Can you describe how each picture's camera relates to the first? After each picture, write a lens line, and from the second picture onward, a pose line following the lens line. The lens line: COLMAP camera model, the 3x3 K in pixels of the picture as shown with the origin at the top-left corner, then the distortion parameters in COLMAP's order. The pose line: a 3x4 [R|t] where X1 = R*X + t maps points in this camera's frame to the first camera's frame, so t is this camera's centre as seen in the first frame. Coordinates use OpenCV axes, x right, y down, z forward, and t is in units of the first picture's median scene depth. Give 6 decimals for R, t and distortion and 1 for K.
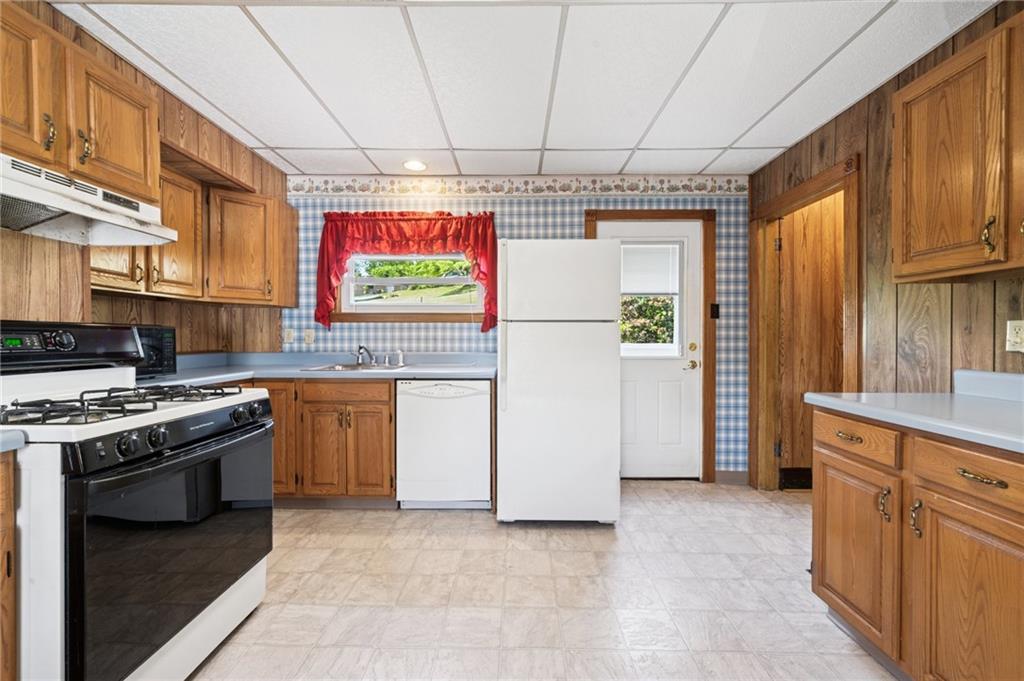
lens RADIAL K [[412.3, 0, 513.5], [0, 412.3, 340.9], [0, 0, 1]] dist [-0.002377, -0.000137]
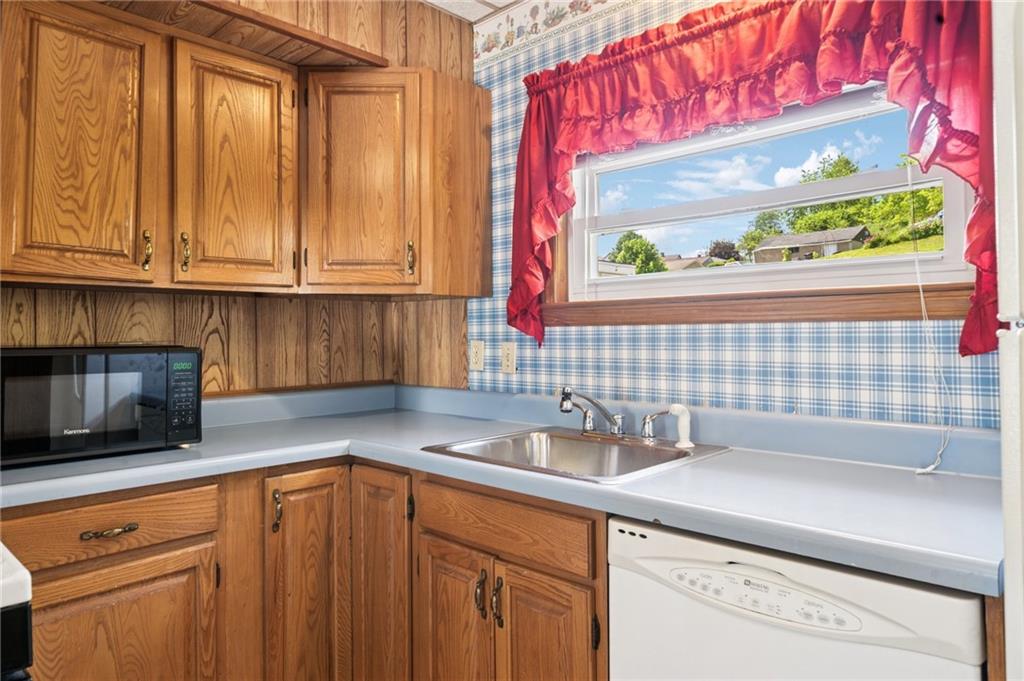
lens RADIAL K [[651.6, 0, 509.0], [0, 651.6, 321.8], [0, 0, 1]] dist [0.004111, 0.002912]
pose [[0.725292, -0.019577, -0.688162, 0.002919], [0.002003, 0.999651, -0.026328, -0.032394], [0.688438, 0.017717, 0.725079, 0.486405]]
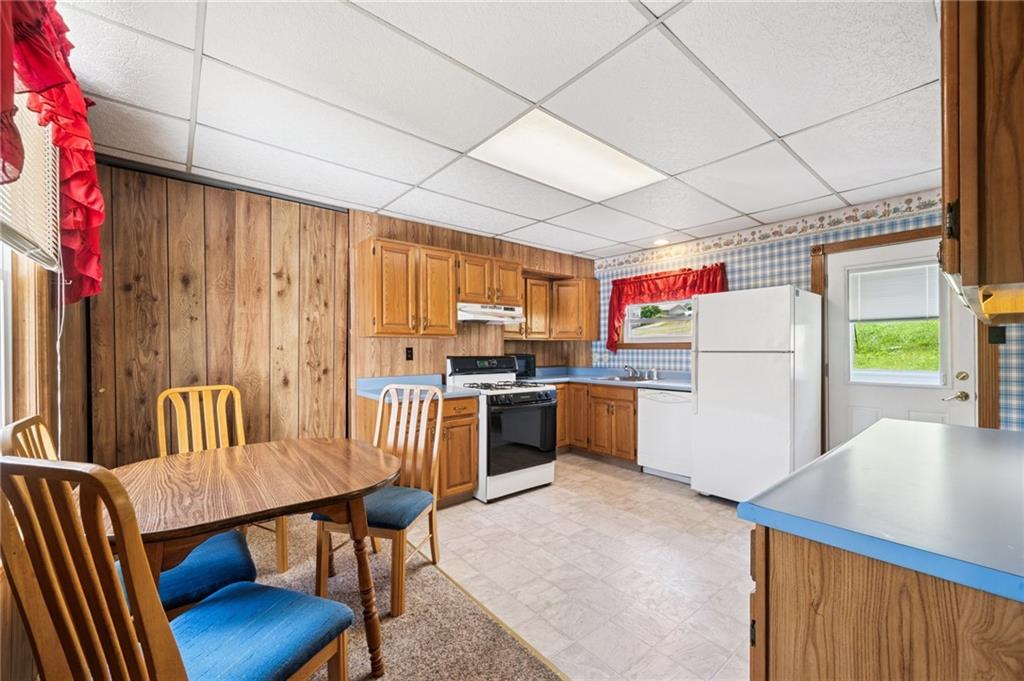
lens RADIAL K [[412.3, 0, 507.6], [0, 412.3, 347.9], [0, 0, 1]] dist [-0.002377, -0.000137]
pose [[0.639025, -0.005349, -0.769168, 0.505966], [-0.004846, 0.999928, -0.010979, -0.032323], [0.769171, 0.010743, 0.638953, -0.324715]]
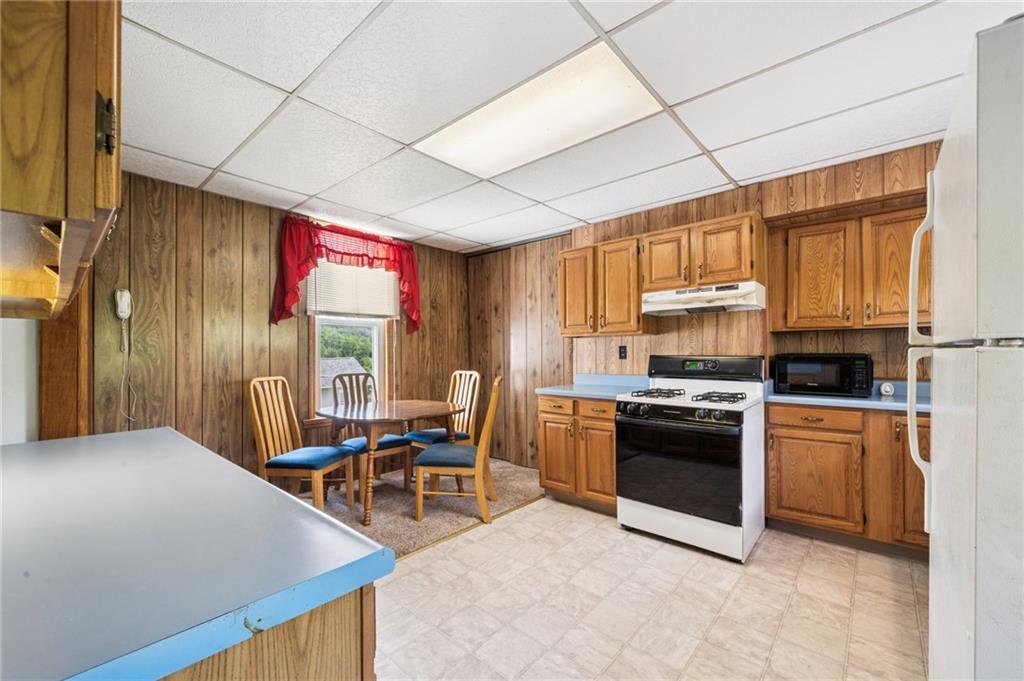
lens RADIAL K [[412.3, 0, 503.6], [0, 412.3, 351.0], [0, 0, 1]] dist [-0.002377, -0.000137]
pose [[-0.667168, -0.000316, -0.744907, 0.500920], [-0.002071, 0.999997, 0.001431, -0.032035], [0.744904, 0.002497, -0.667167, 0.719804]]
